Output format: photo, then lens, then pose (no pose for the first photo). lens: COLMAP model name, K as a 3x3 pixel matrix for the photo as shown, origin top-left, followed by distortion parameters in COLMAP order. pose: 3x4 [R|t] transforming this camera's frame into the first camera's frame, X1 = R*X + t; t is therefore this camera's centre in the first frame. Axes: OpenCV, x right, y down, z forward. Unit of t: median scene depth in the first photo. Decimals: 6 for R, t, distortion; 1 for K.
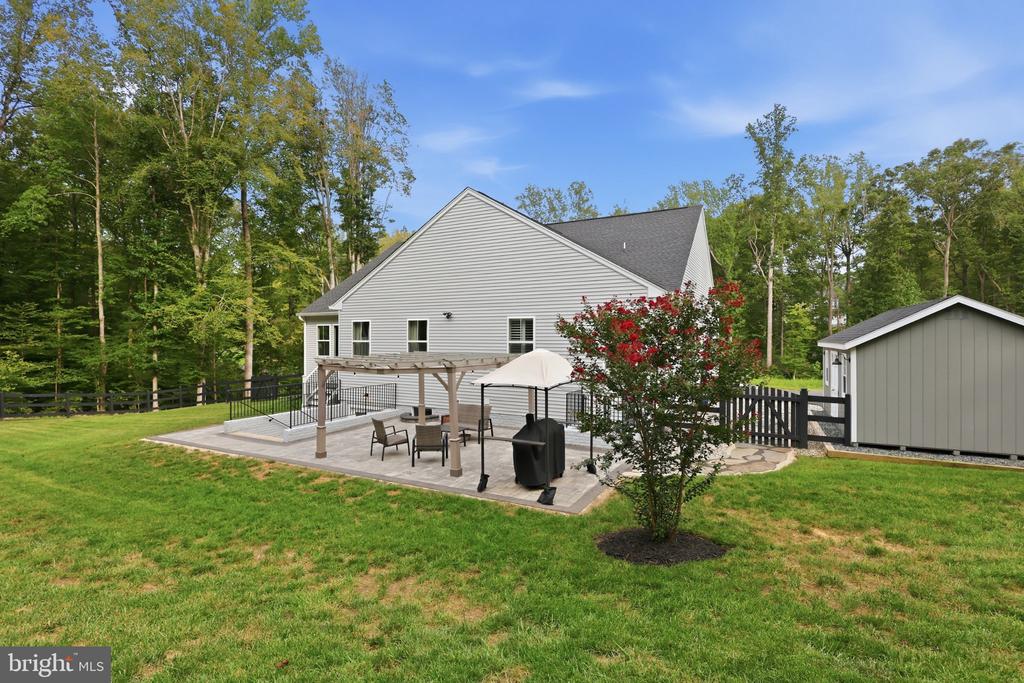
lens RADIAL K [[470.5, 0, 512.0], [0, 470.5, 341.5], [0, 0, 1]] dist [0.001278, 0.000628]
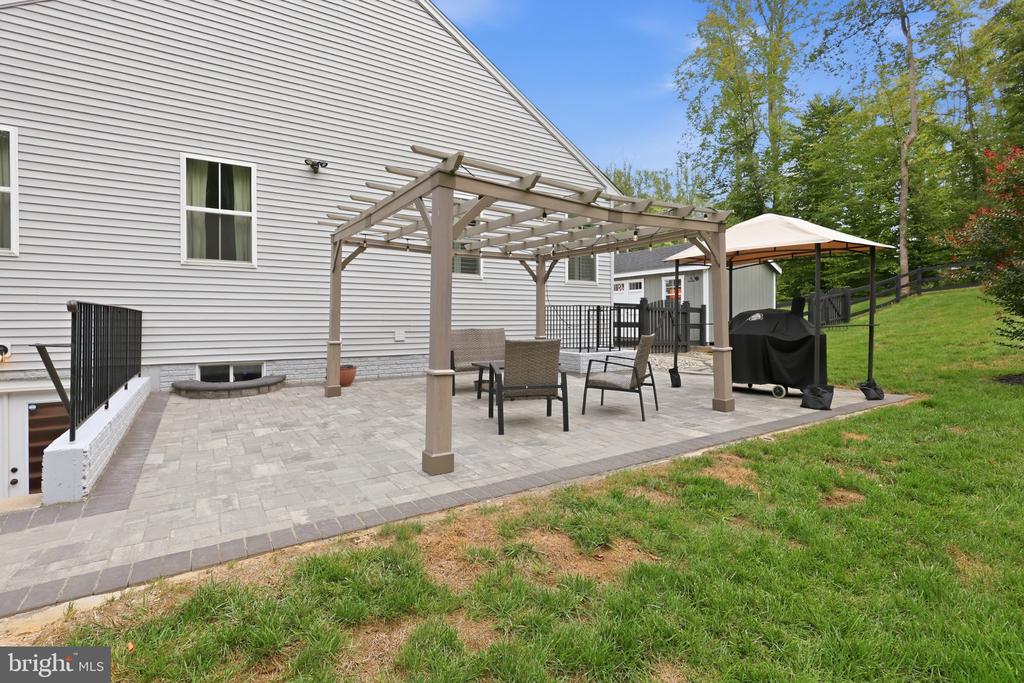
lens RADIAL K [[488.4, 0, 508.8], [0, 488.4, 323.0], [0, 0, 1]] dist [-0.000264, 0.000000]
pose [[0.495988, -0.009353, 0.868279, -0.480522], [0.004161, 0.999956, 0.008394, 0.104597], [-0.868319, -0.000550, 0.496005, 0.572039]]
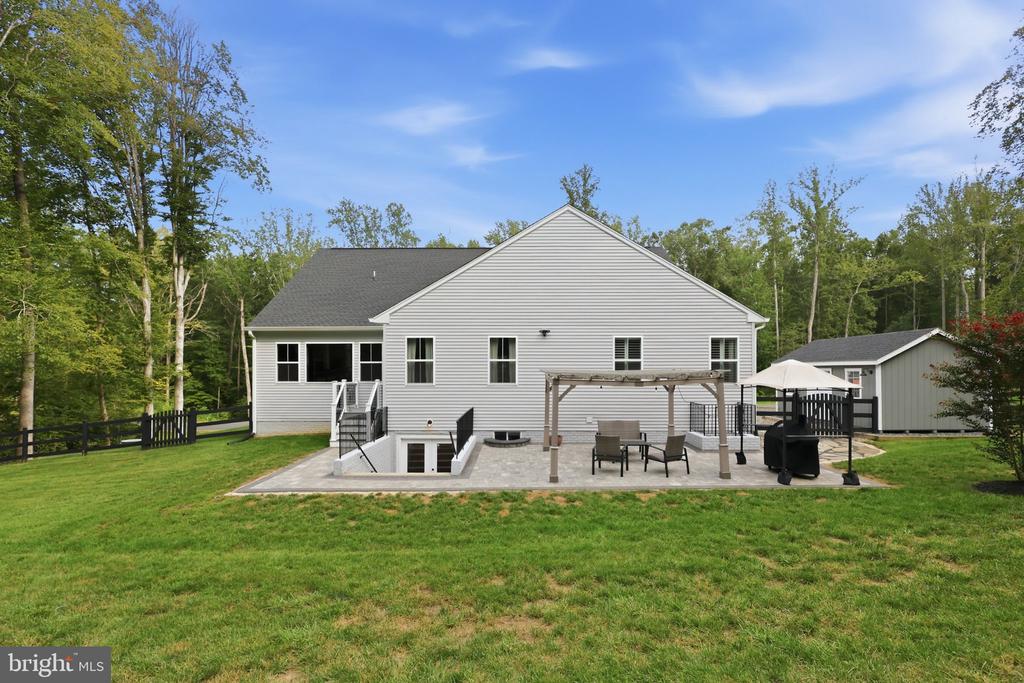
lens RADIAL K [[485.4, 0, 507.7], [0, 485.4, 372.7], [0, 0, 1]] dist [-0.000294, -0.000082]
pose [[0.890899, -0.003491, 0.454188, -0.657079], [0.004363, 0.999990, -0.000872, 0.026529], [-0.454180, 0.002759, 0.890906, 0.146414]]
